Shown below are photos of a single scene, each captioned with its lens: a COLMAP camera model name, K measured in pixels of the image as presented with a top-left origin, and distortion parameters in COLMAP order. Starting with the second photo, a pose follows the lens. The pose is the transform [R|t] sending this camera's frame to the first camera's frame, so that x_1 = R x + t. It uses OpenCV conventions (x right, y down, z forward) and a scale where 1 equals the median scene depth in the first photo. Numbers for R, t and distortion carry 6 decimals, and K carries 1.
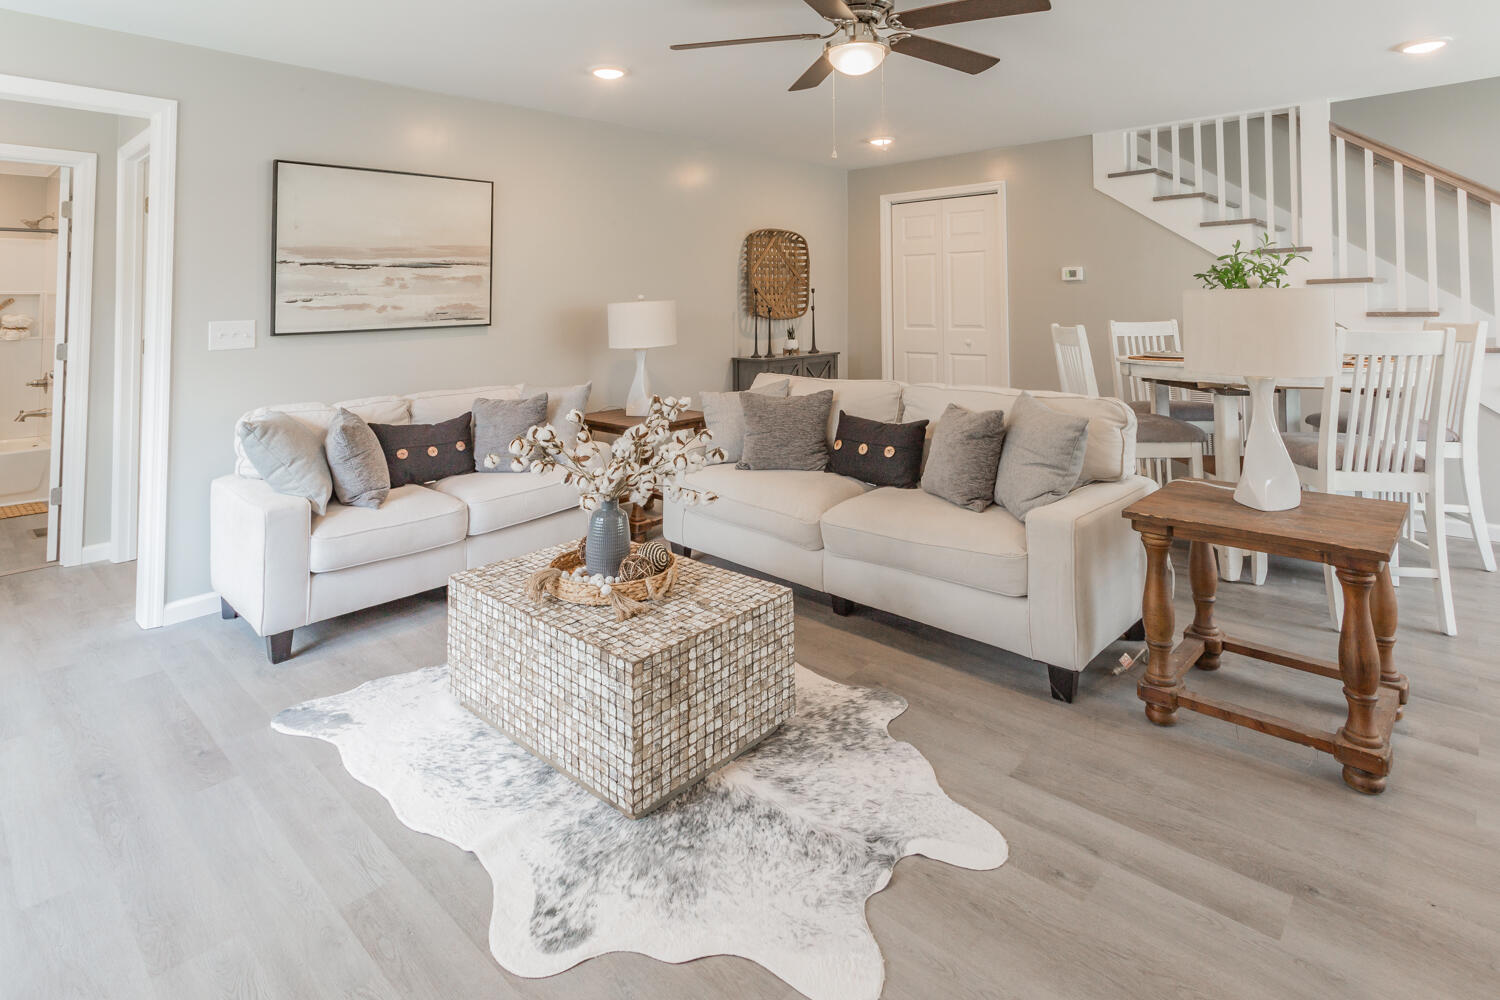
lens RADIAL K [[757.8, 0, 750.0], [0, 757.8, 500.0], [0, 0, 1]] dist [-0.000903, -0.000146]
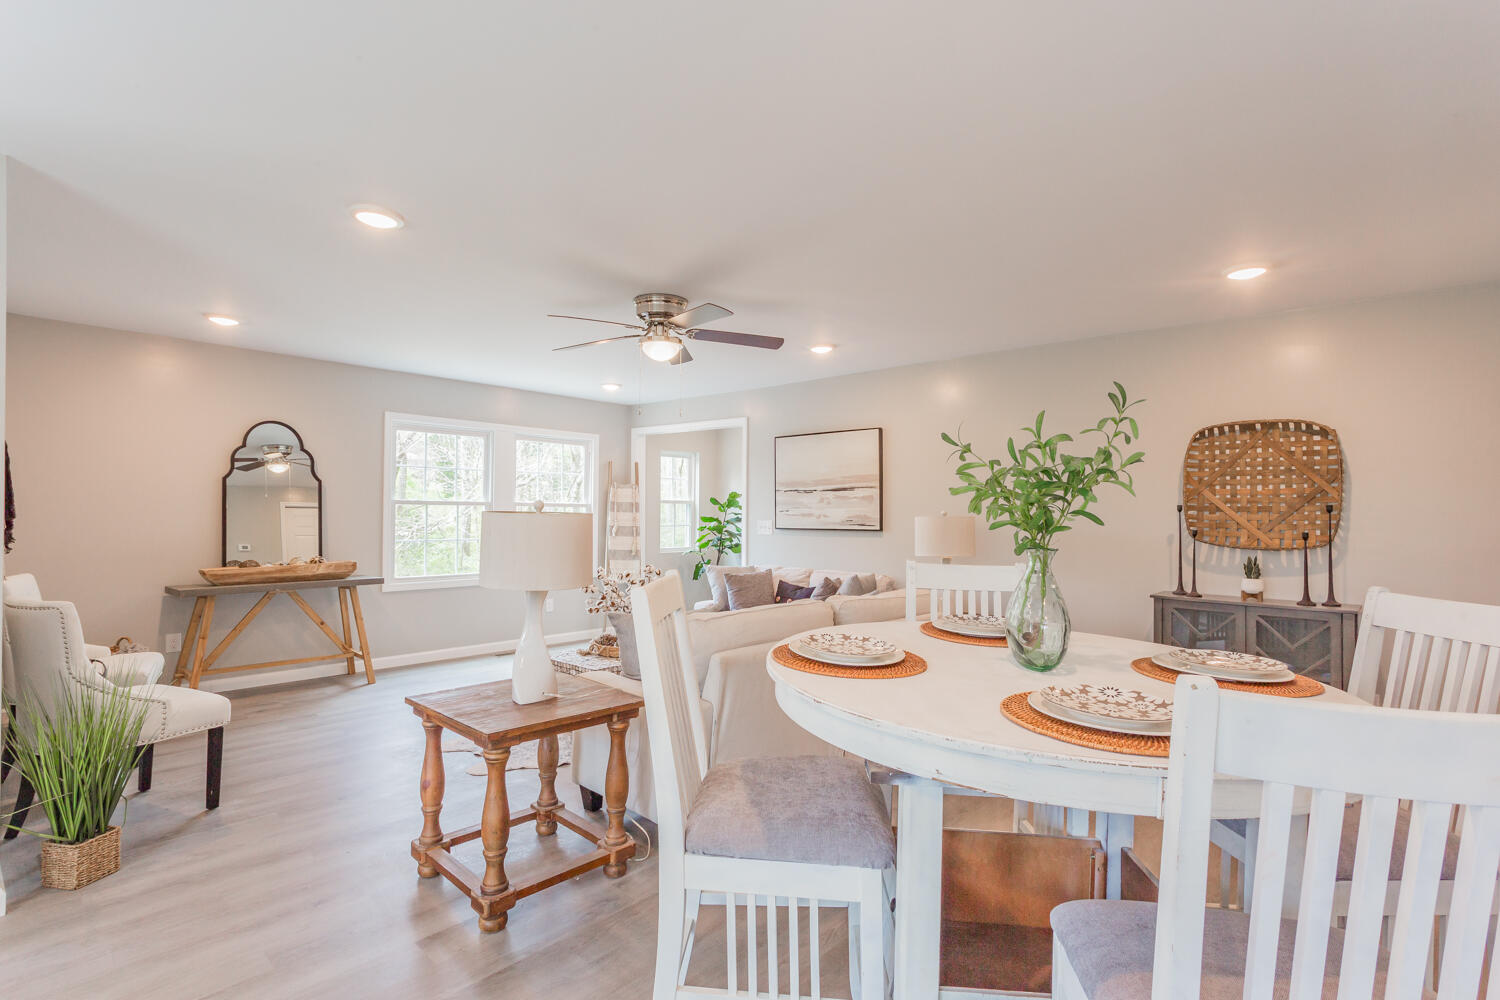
lens RADIAL K [[757.8, 0, 750.0], [0, 757.8, 500.0], [0, 0, 1]] dist [-0.000903, -0.000146]
pose [[0.017671, -0.002719, -0.999840, 1.029014], [-0.265497, 0.964084, -0.007315, -0.222379], [0.963950, 0.265584, 0.016314, 0.777836]]
